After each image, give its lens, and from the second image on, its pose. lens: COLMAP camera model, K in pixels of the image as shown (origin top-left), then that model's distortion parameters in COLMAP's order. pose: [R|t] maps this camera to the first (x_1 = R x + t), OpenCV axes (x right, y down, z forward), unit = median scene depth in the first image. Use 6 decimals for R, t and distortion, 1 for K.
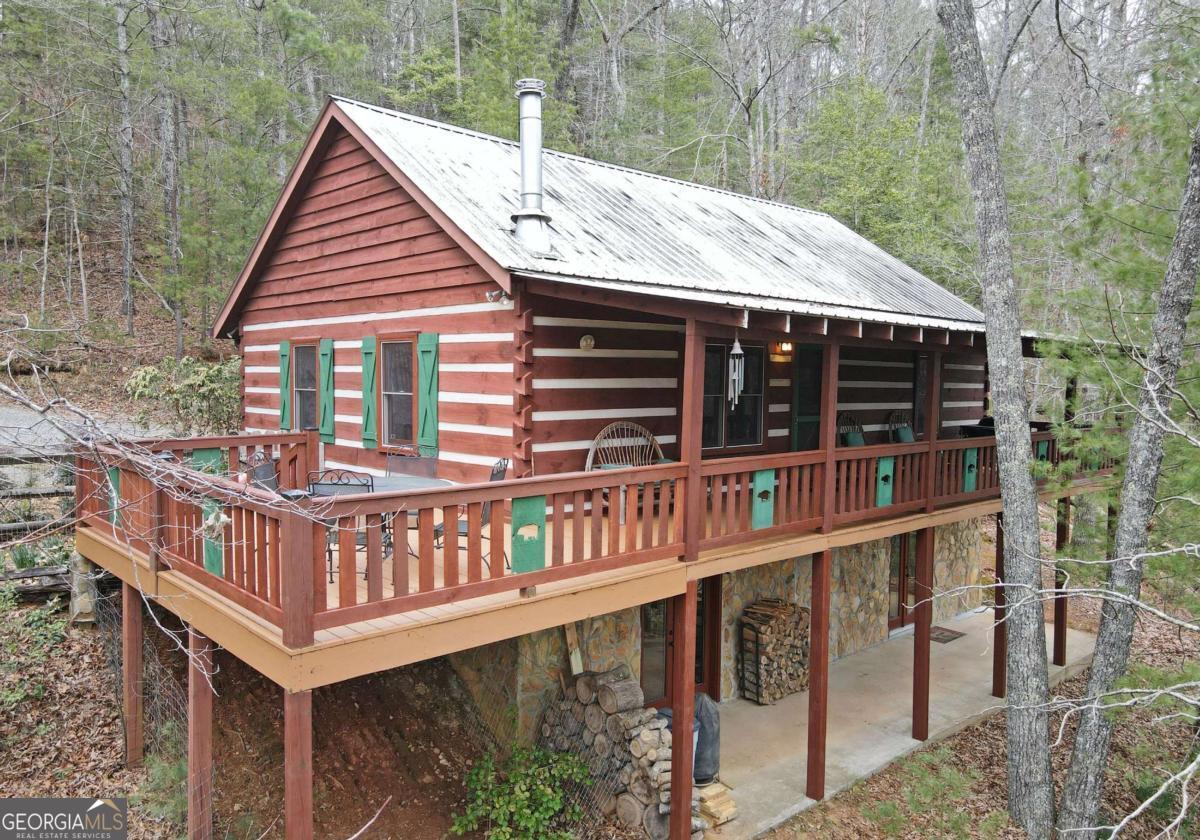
lens RADIAL K [[896.2, 0, 601.2], [0, 896.2, 417.9], [0, 0, 1]] dist [-0.010302, 0.033869]
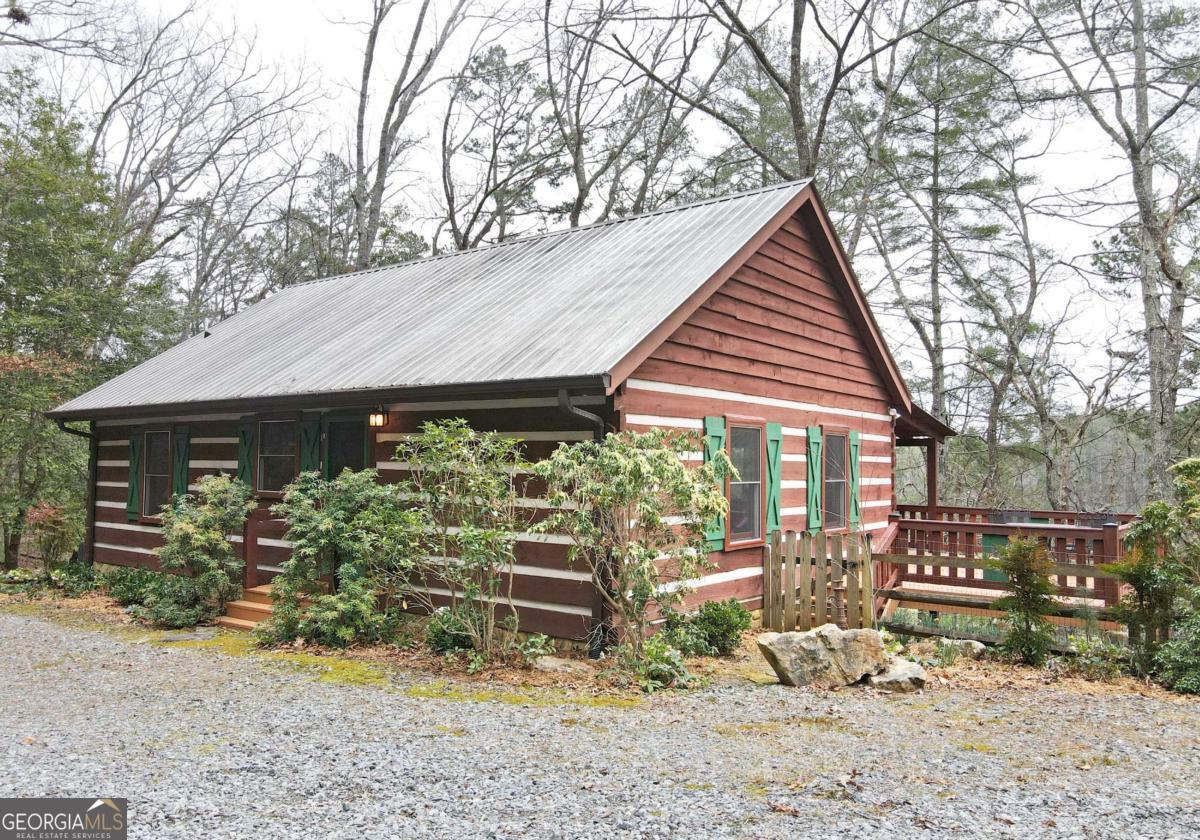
lens RADIAL K [[896.2, 0, 596.7], [0, 896.2, 408.5], [0, 0, 1]] dist [-0.010302, 0.033869]
pose [[-0.188984, 0.052656, 0.980567, -1.282084], [0.039429, 0.998163, -0.046002, -0.078663], [-0.981188, 0.029969, -0.190713, 1.518149]]
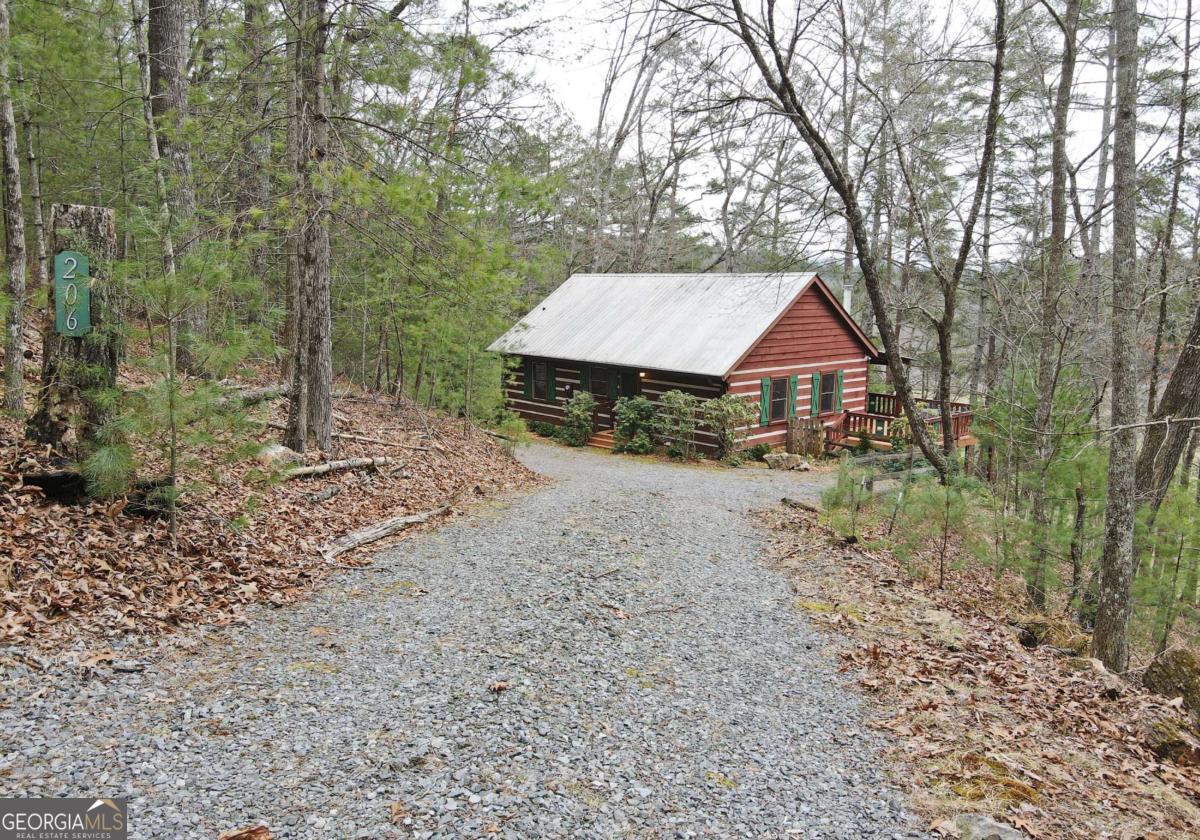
lens RADIAL K [[896.2, 0, 603.2], [0, 896.2, 410.9], [0, 0, 1]] dist [-0.010302, 0.033869]
pose [[-0.017949, -0.150233, 0.988488, -2.853266], [0.041743, 0.987672, 0.150867, -0.404480], [-0.998967, 0.043970, -0.011456, 1.710046]]
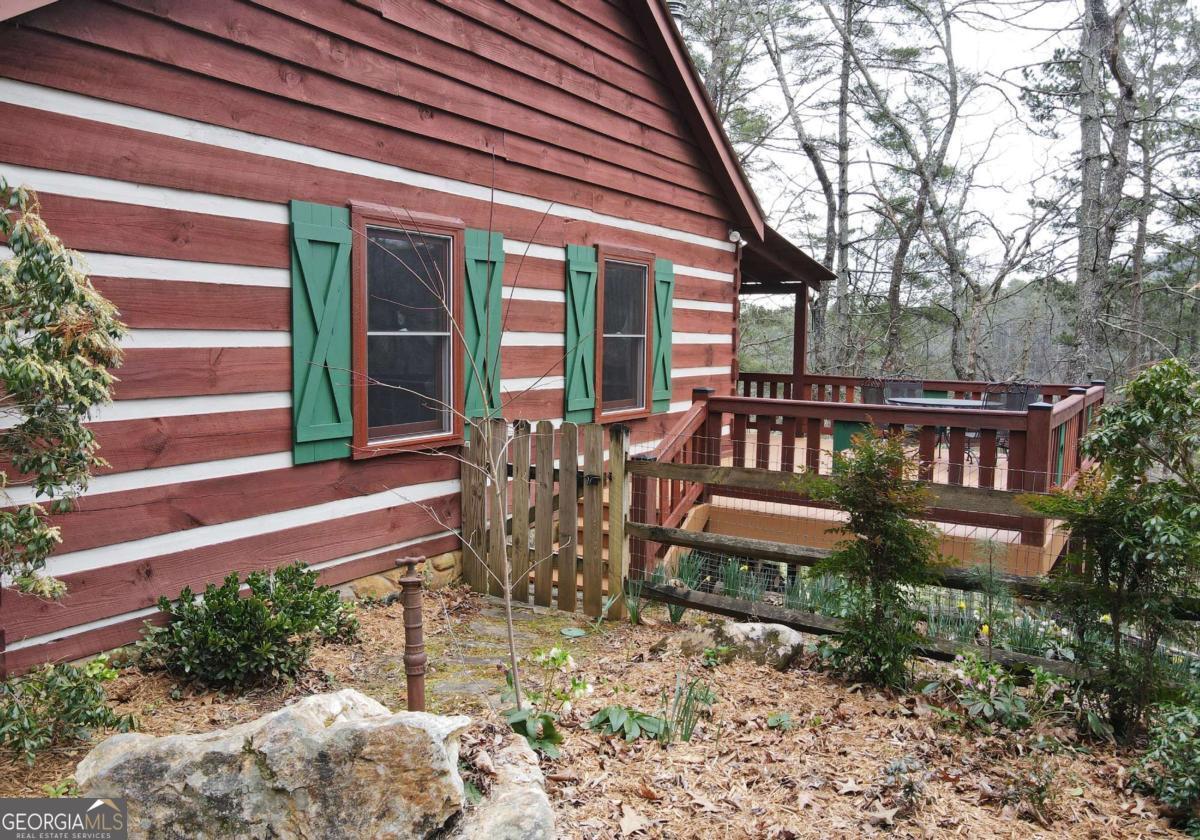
lens RADIAL K [[896.2, 0, 594.8], [0, 896.2, 411.0], [0, 0, 1]] dist [-0.010302, 0.033869]
pose [[-0.266705, -0.090146, 0.959553, -0.916233], [0.038921, 0.993796, 0.104181, -0.043672], [-0.962992, 0.065132, -0.261542, 1.225761]]
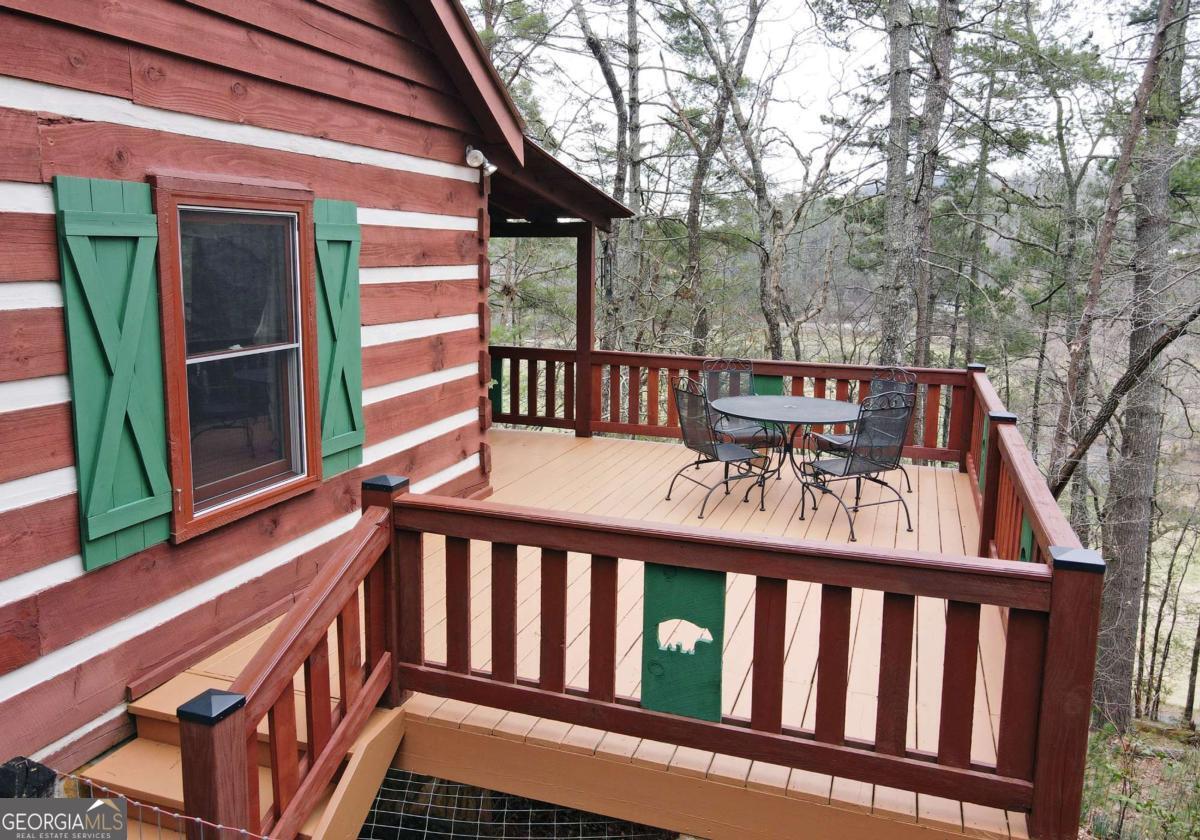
lens RADIAL K [[896.2, 0, 594.6], [0, 896.2, 384.9], [0, 0, 1]] dist [-0.010302, 0.033869]
pose [[-0.477080, -0.143588, 0.867051, -0.621410], [0.032820, 0.982964, 0.180842, -0.077177], [-0.878247, 0.114733, -0.464240, 1.058403]]
